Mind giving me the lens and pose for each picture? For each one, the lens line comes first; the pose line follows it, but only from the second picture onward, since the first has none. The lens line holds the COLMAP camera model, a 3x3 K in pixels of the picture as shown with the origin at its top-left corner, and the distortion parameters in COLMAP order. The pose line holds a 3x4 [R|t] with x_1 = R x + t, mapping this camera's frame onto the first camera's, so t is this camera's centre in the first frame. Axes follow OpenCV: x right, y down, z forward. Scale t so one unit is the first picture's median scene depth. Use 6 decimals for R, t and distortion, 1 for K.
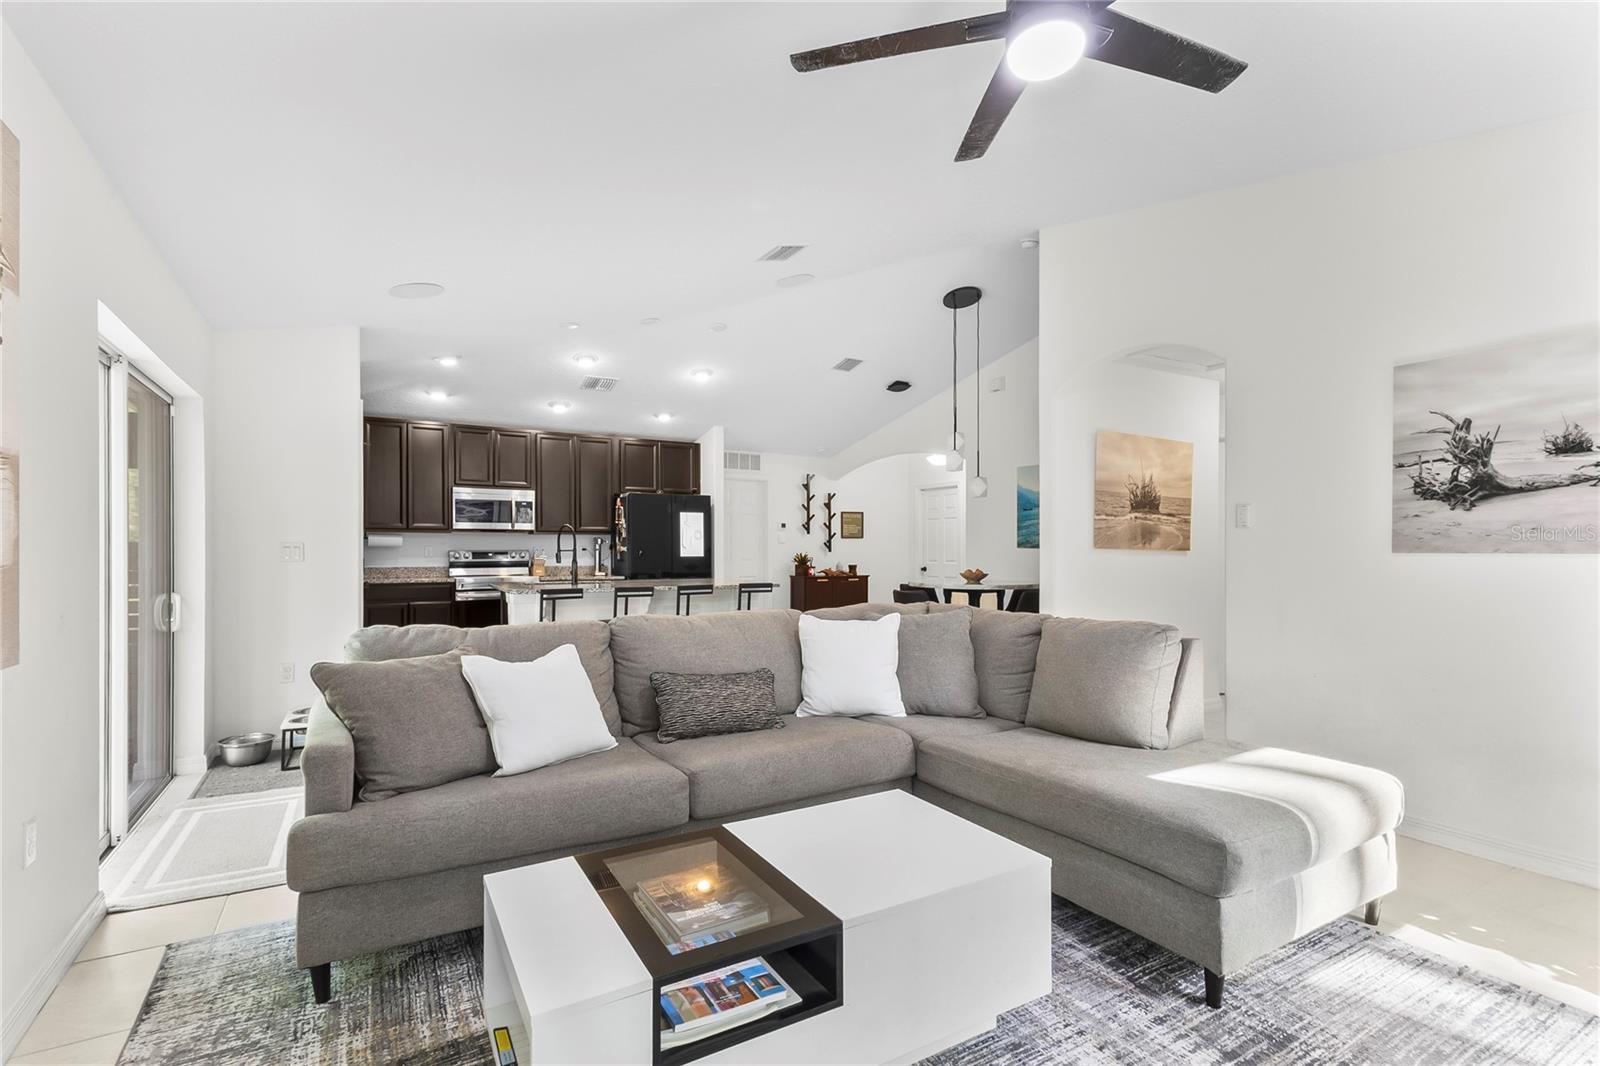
lens RADIAL K [[752.1, 0, 793.2], [0, 752.1, 554.0], [0, 0, 1]] dist [0.024506, -0.003571]
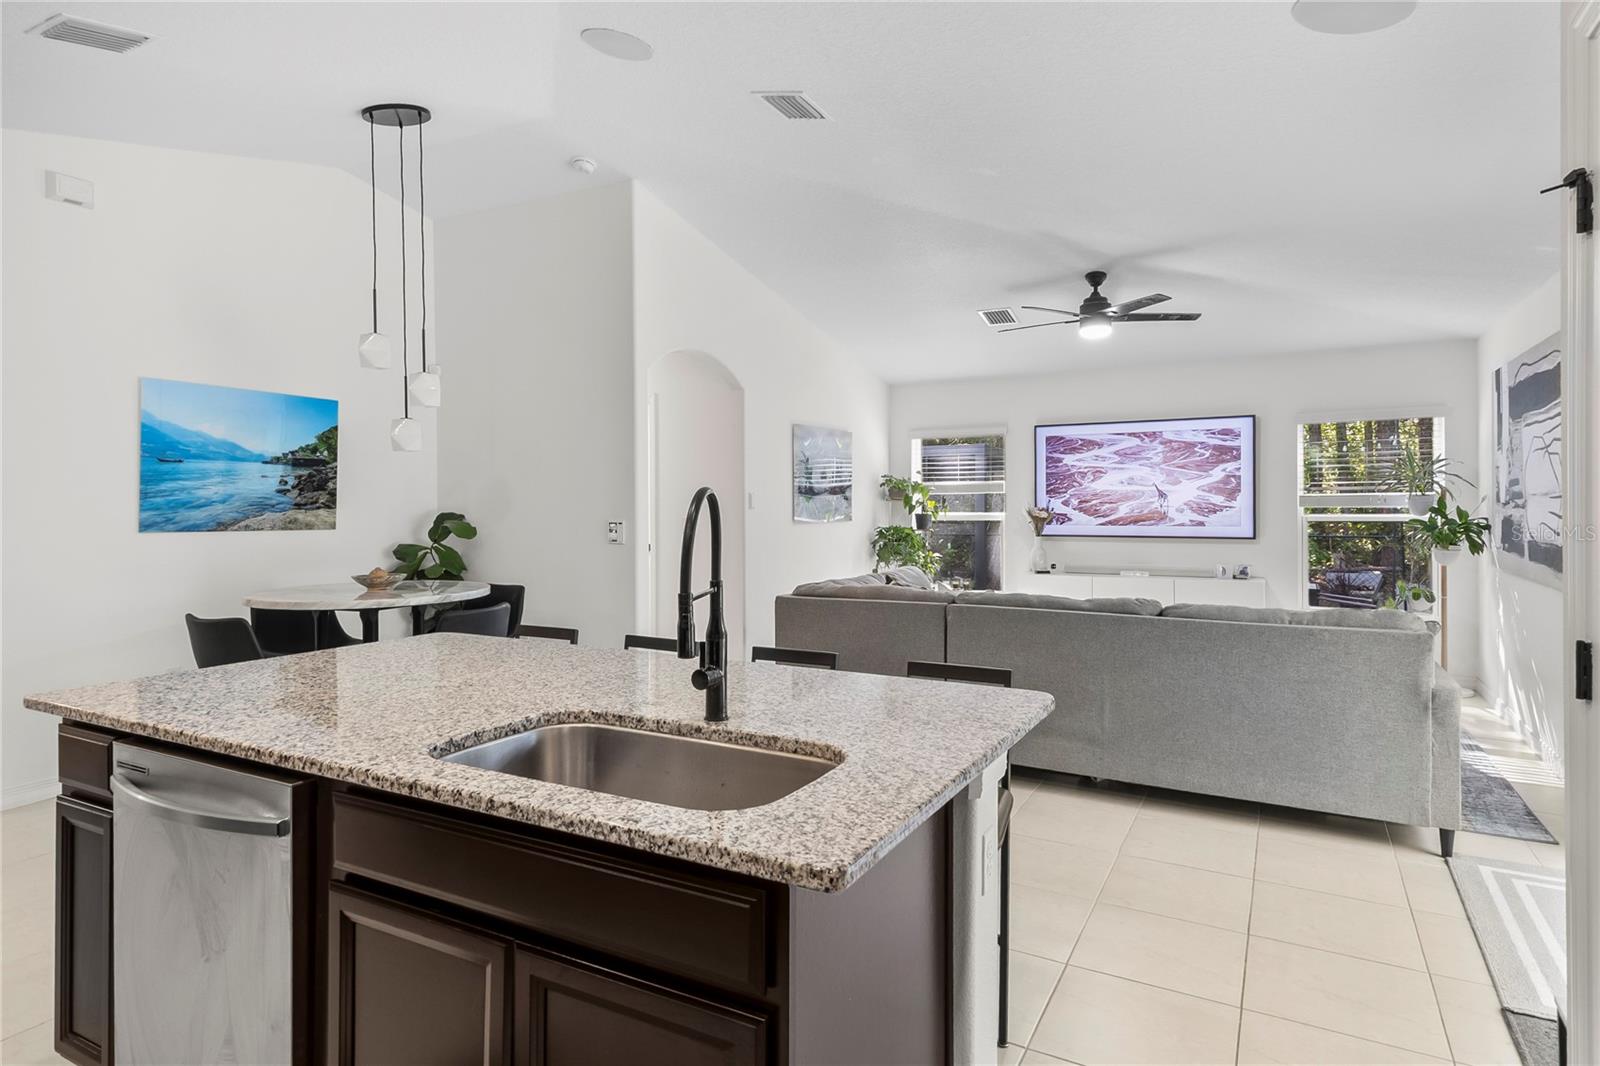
lens RADIAL K [[891.2, 0, 805.1], [0, 891.2, 510.6], [0, 0, 1]] dist [0.033328, -0.009183]
pose [[-0.523457, -0.006186, 0.852030, -0.425687], [0.008700, 0.999883, 0.012604, -0.024224], [-0.852008, 0.014010, -0.523341, 0.843081]]
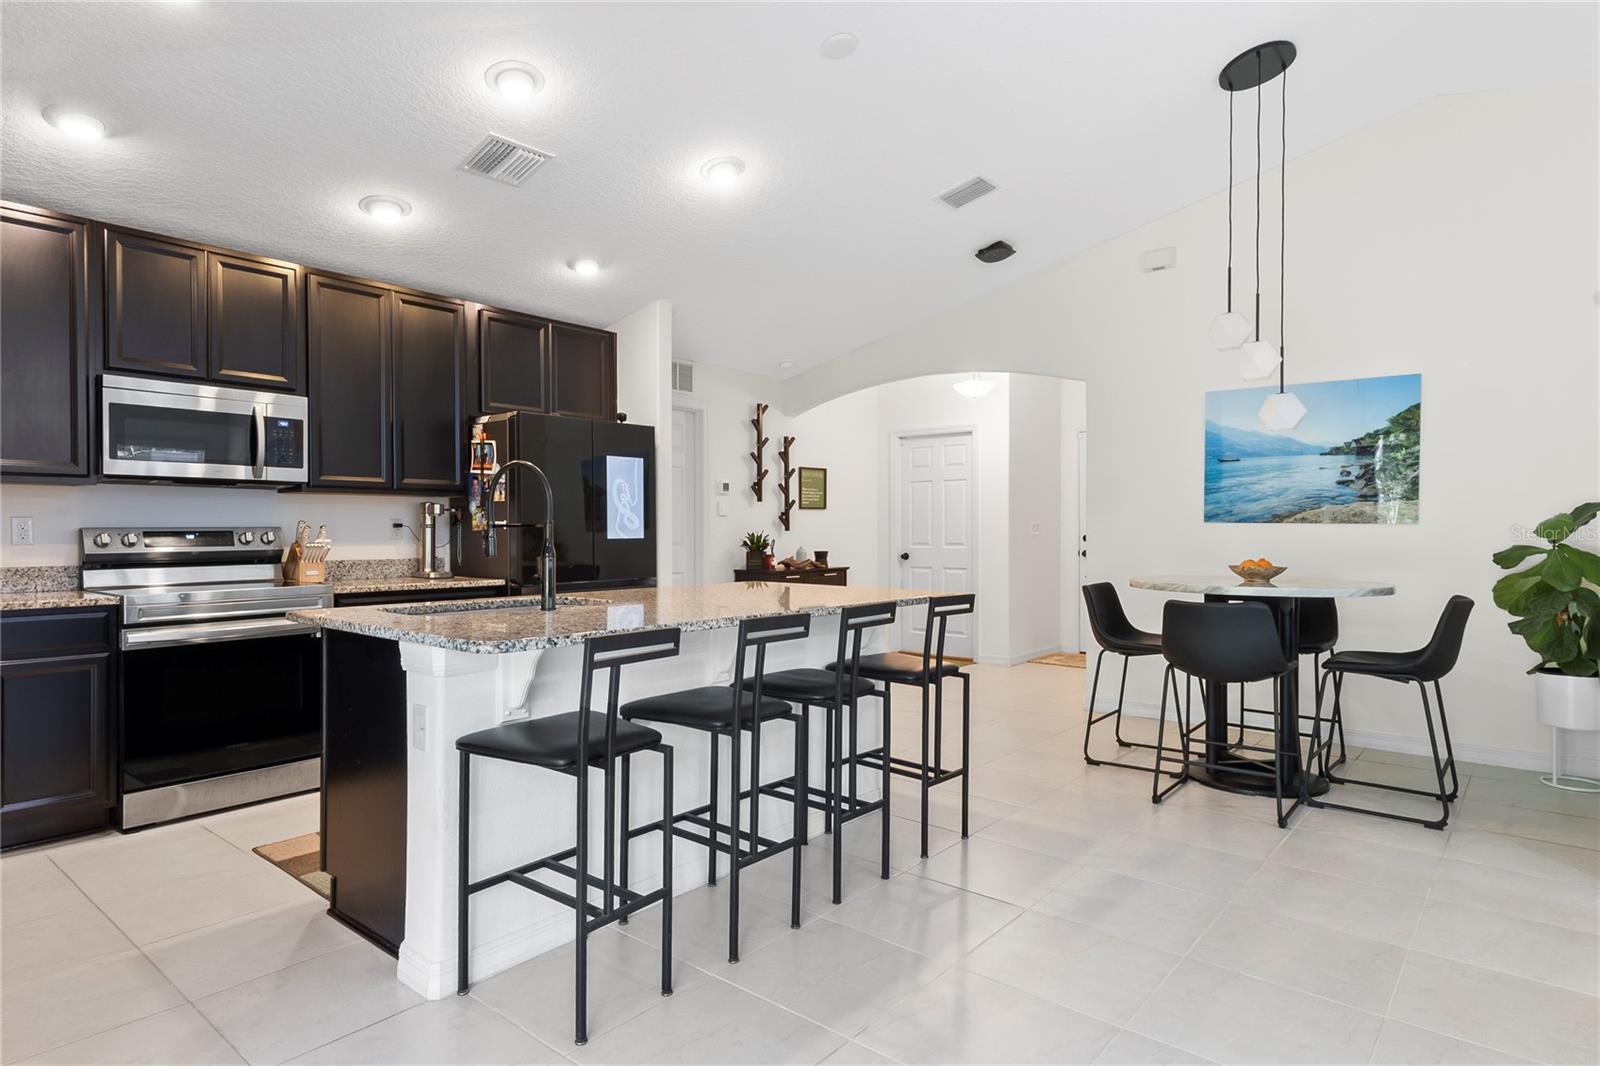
lens RADIAL K [[891.2, 0, 796.0], [0, 891.2, 533.7], [0, 0, 1]] dist [0.033328, -0.009183]
pose [[0.941248, -0.003071, 0.337701, -0.242499], [0.003515, 0.999994, -0.000704, 0.000658], [-0.337697, 0.001850, 0.941253, 0.376564]]
